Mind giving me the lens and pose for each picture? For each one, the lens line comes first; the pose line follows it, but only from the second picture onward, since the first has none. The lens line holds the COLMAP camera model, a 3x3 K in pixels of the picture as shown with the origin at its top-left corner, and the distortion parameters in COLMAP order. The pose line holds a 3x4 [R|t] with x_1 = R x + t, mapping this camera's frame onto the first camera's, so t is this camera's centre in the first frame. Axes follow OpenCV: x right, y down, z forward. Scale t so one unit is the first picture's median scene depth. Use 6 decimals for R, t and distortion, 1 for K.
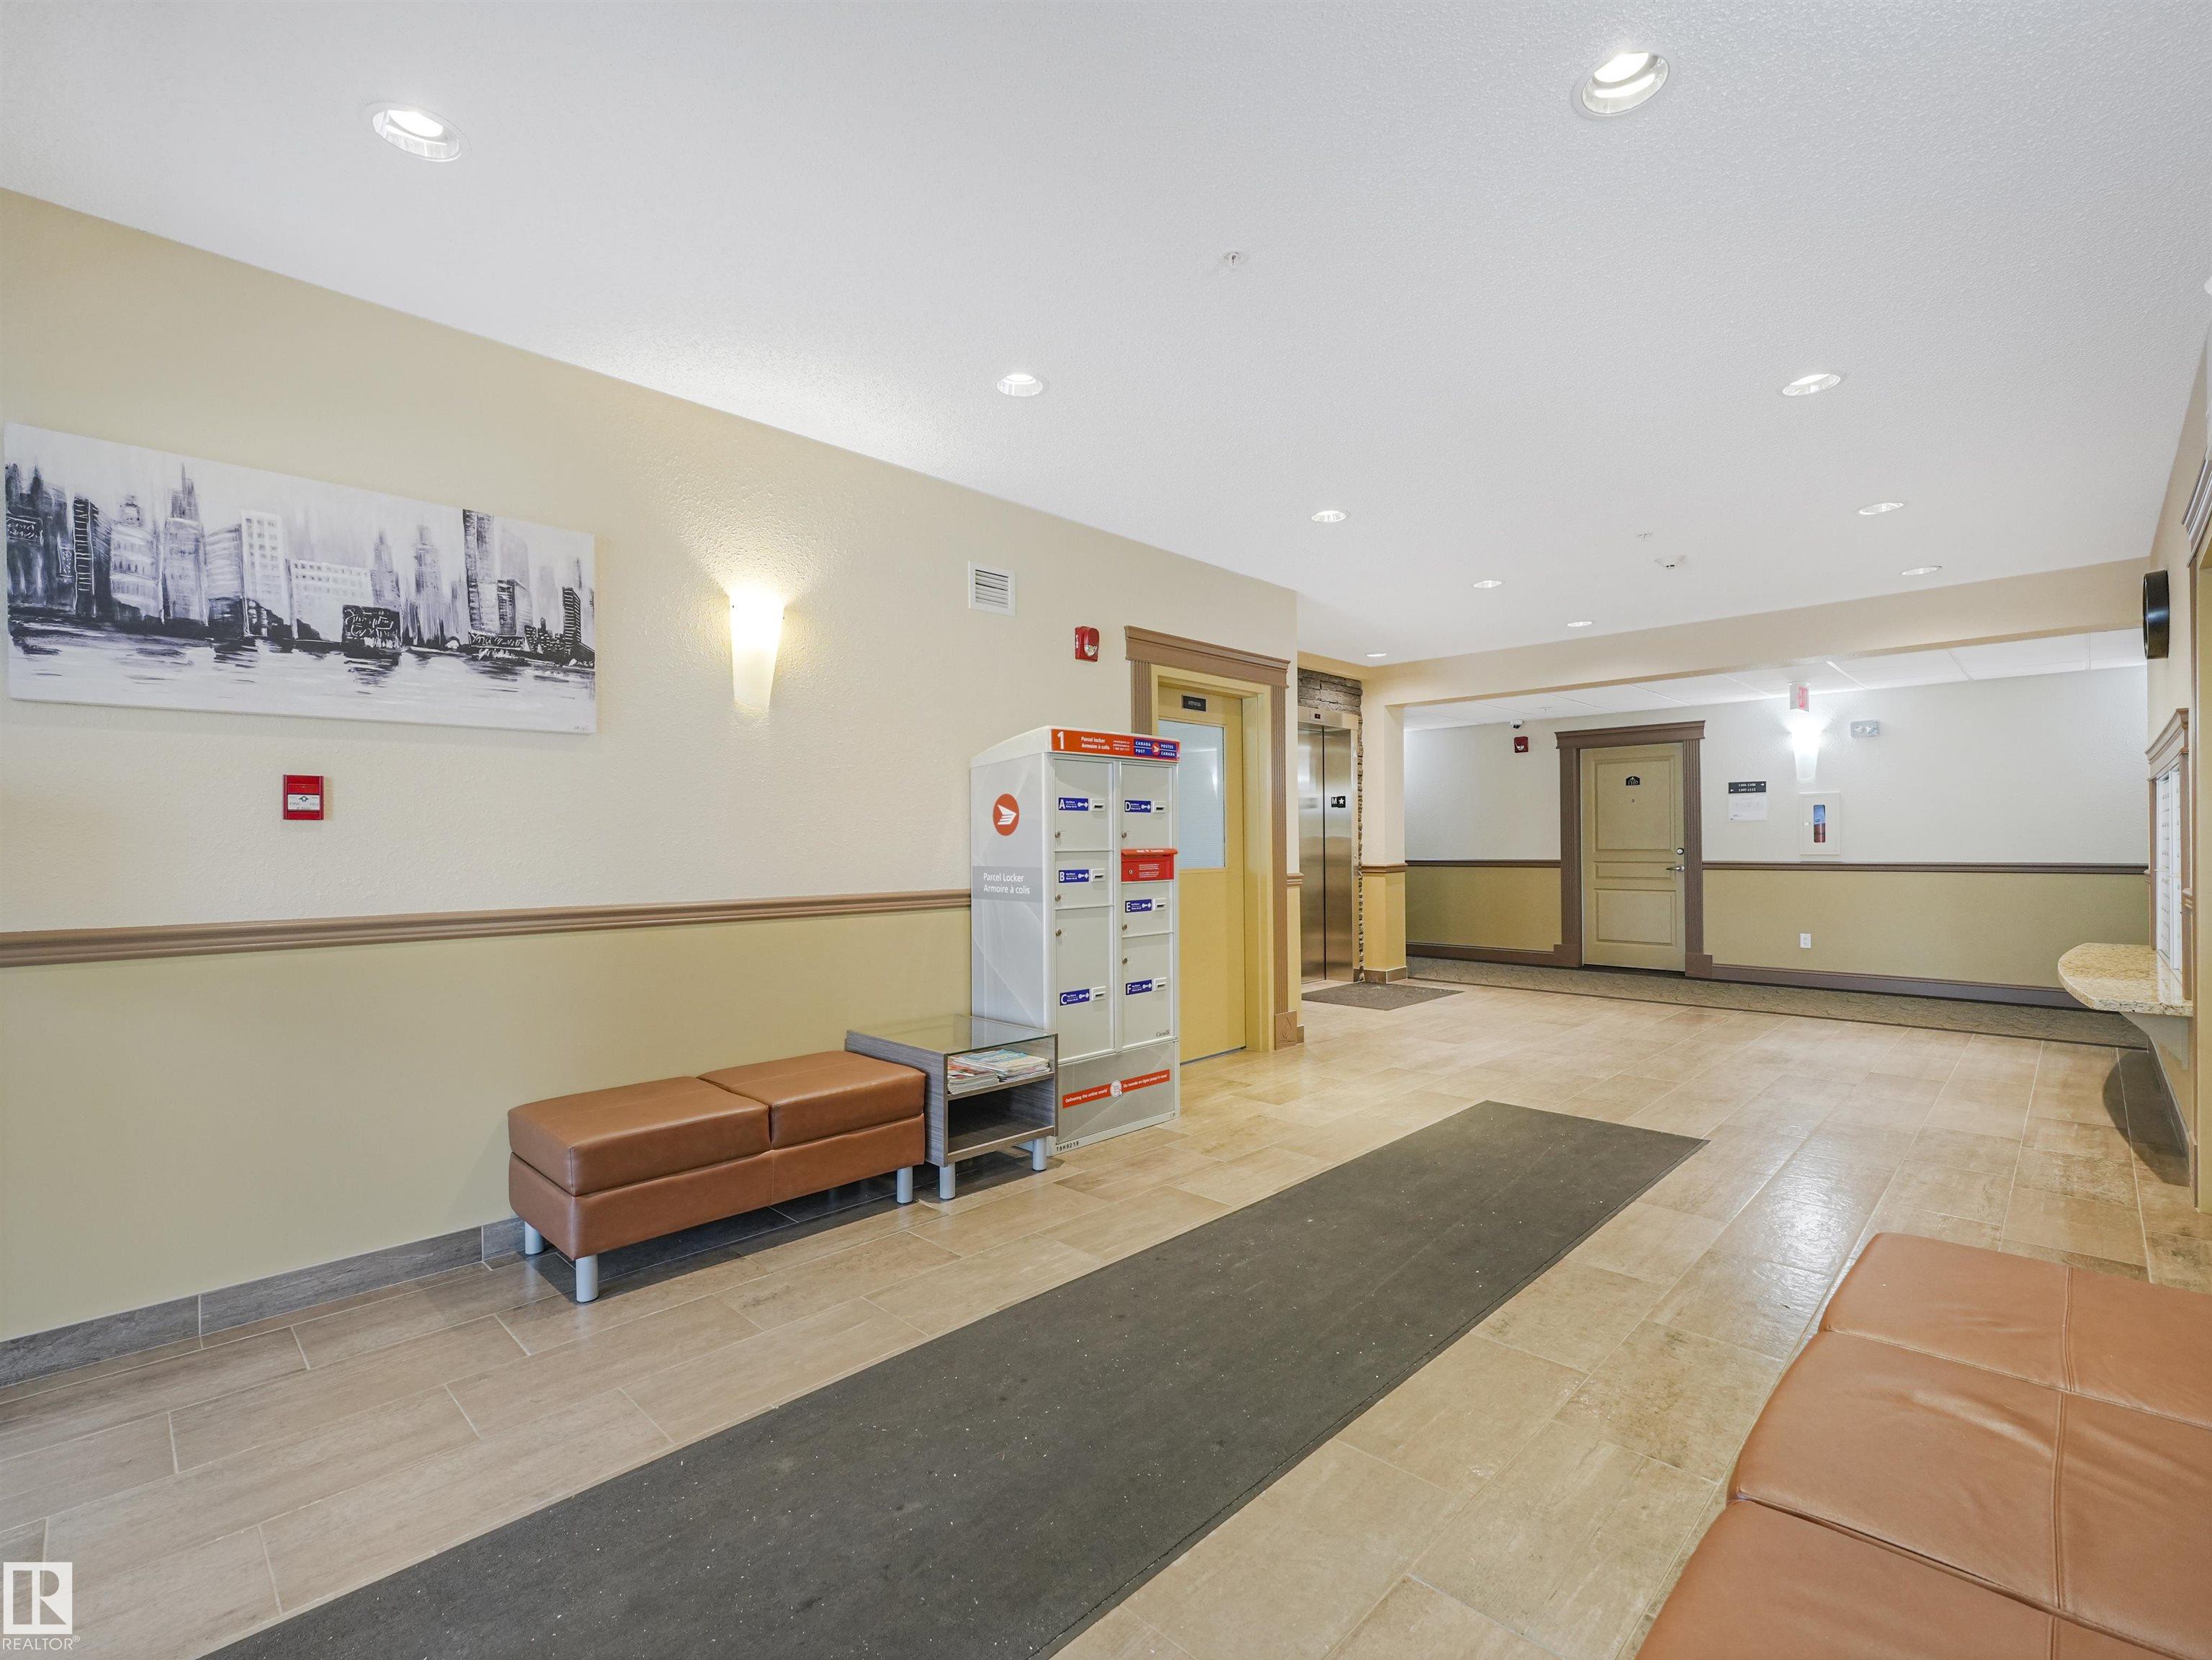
lens RADIAL K [[997.1, 0, 1106.0], [0, 997.1, 830.0], [0, 0, 1]] dist [0.014253, -0.005086]
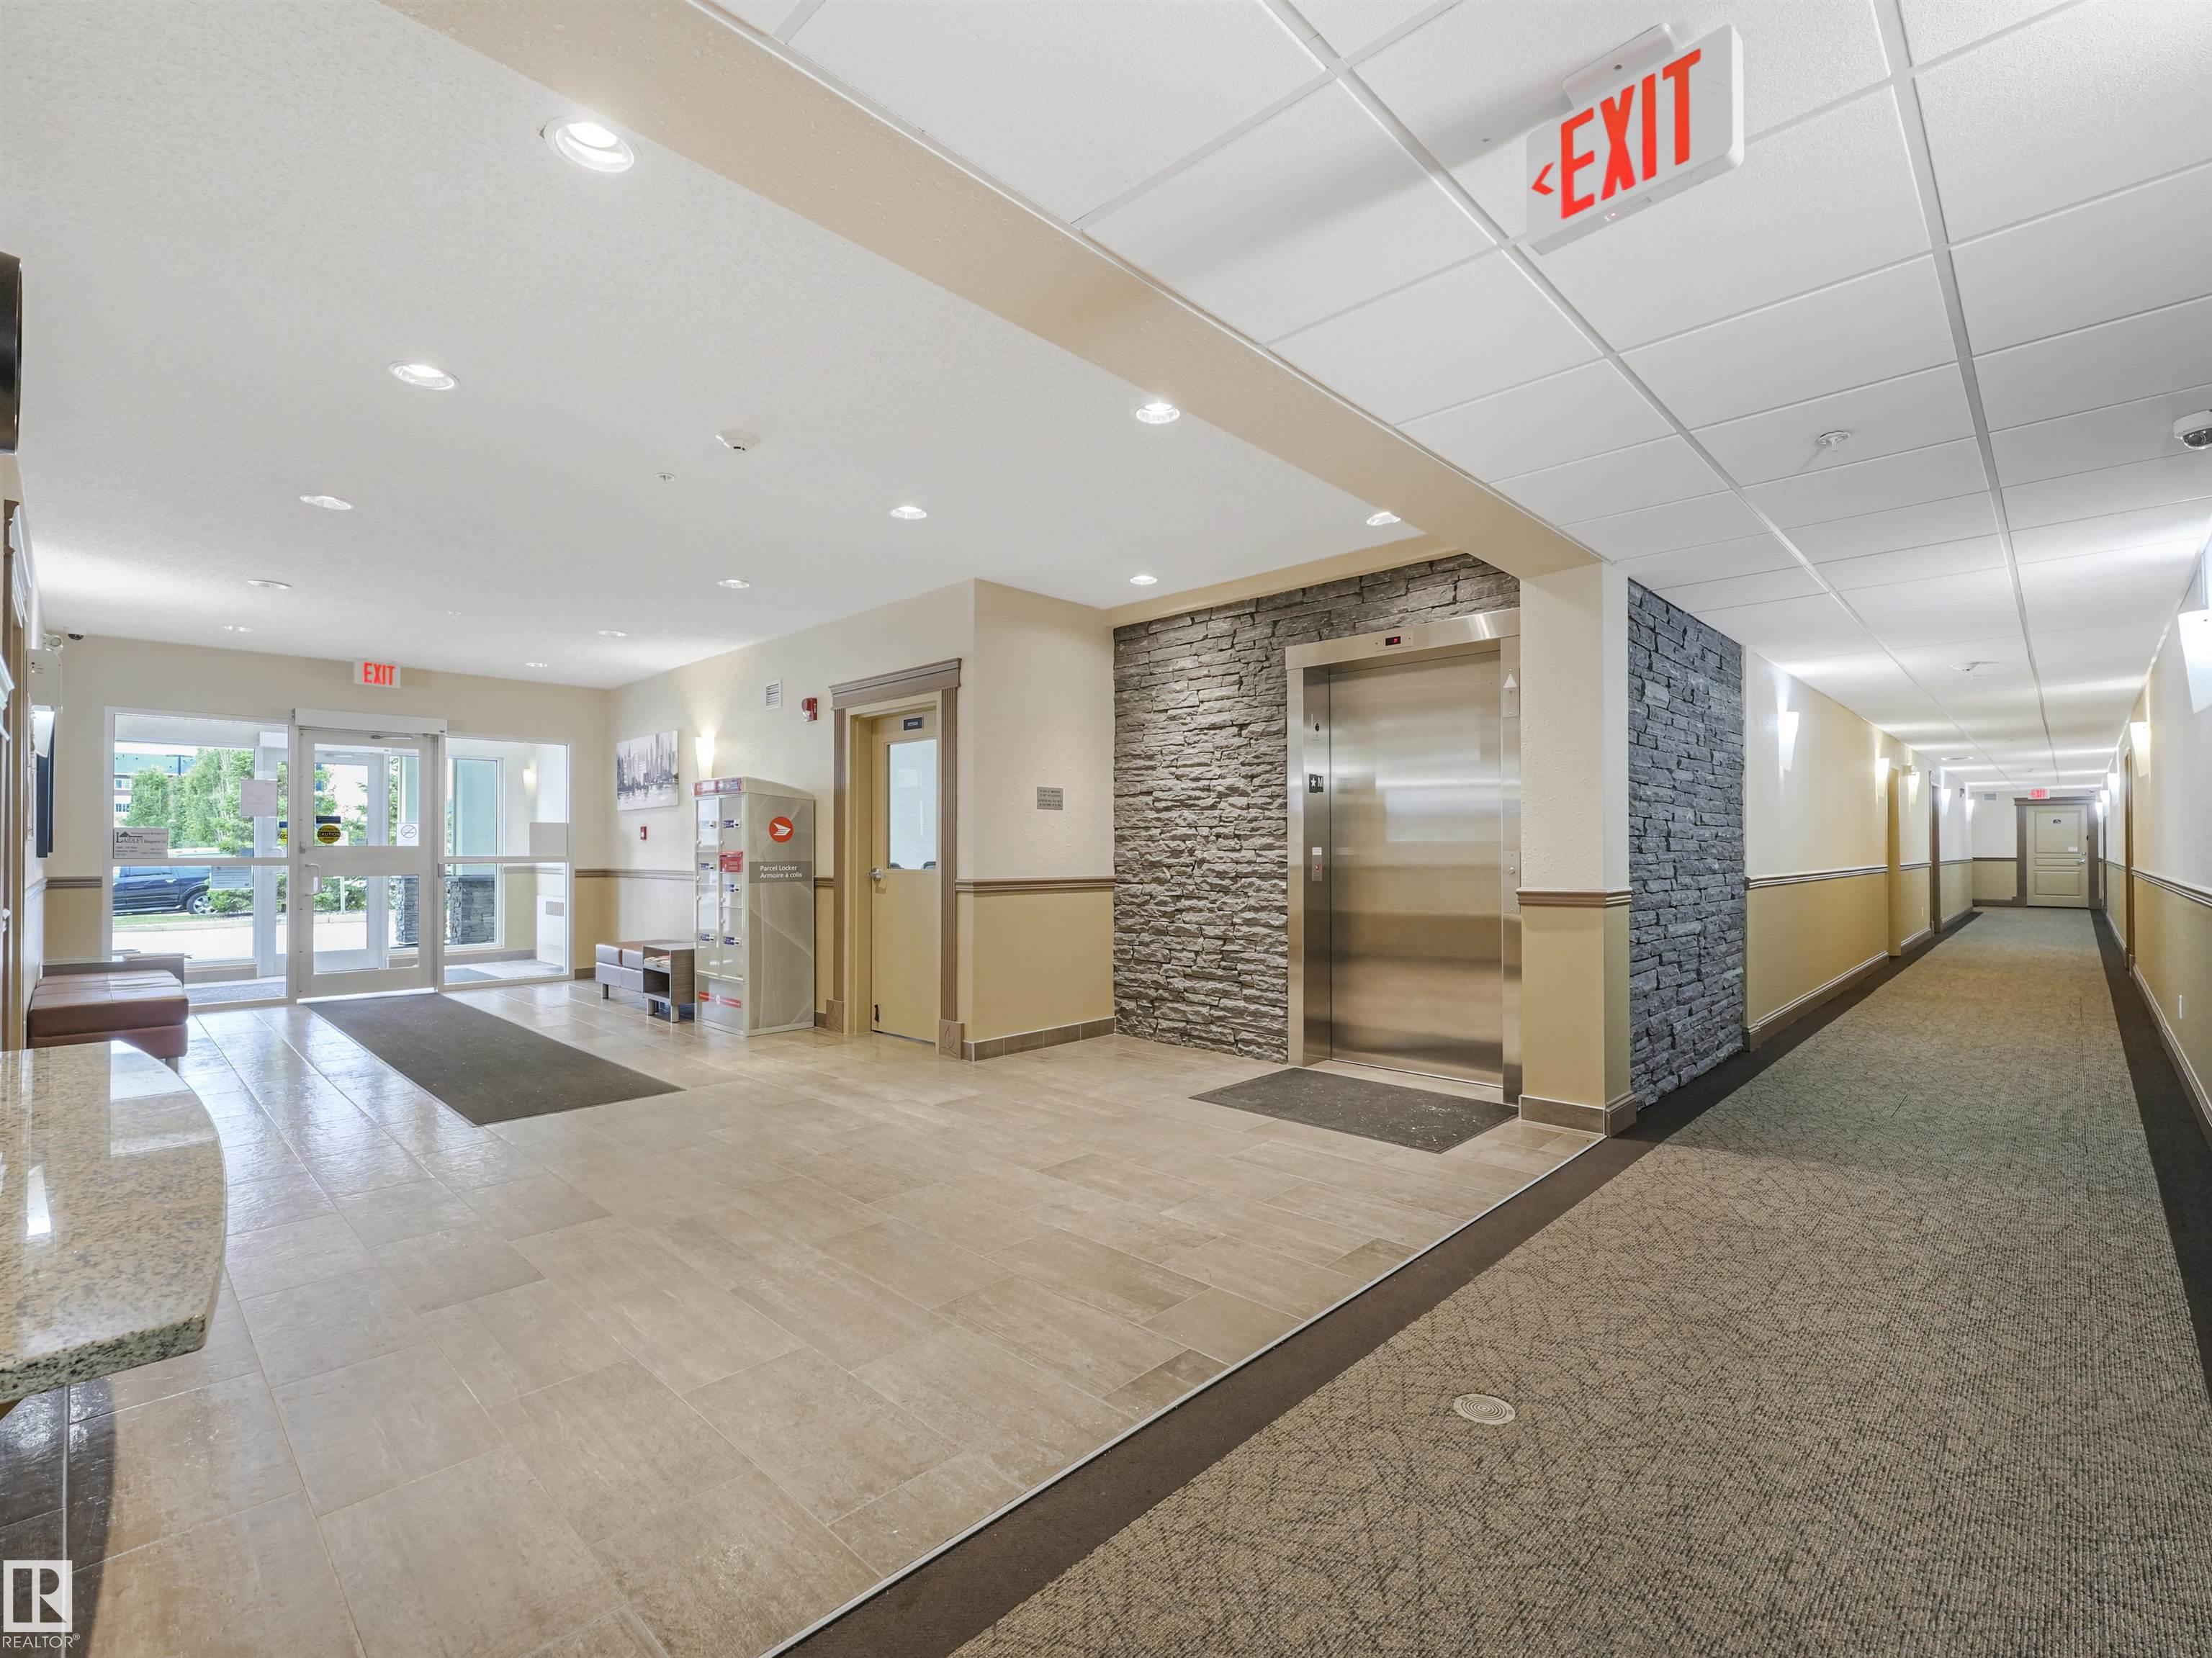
lens RADIAL K [[996.9, 0, 1106.0], [0, 996.9, 829.0], [0, 0, 1]] dist [0.014253, -0.005086]
pose [[0.003662, -0.019260, -0.999808, 1.220100], [0.011537, 0.999749, -0.019216, 0.016711], [0.999927, -0.011465, 0.003884, 1.214267]]
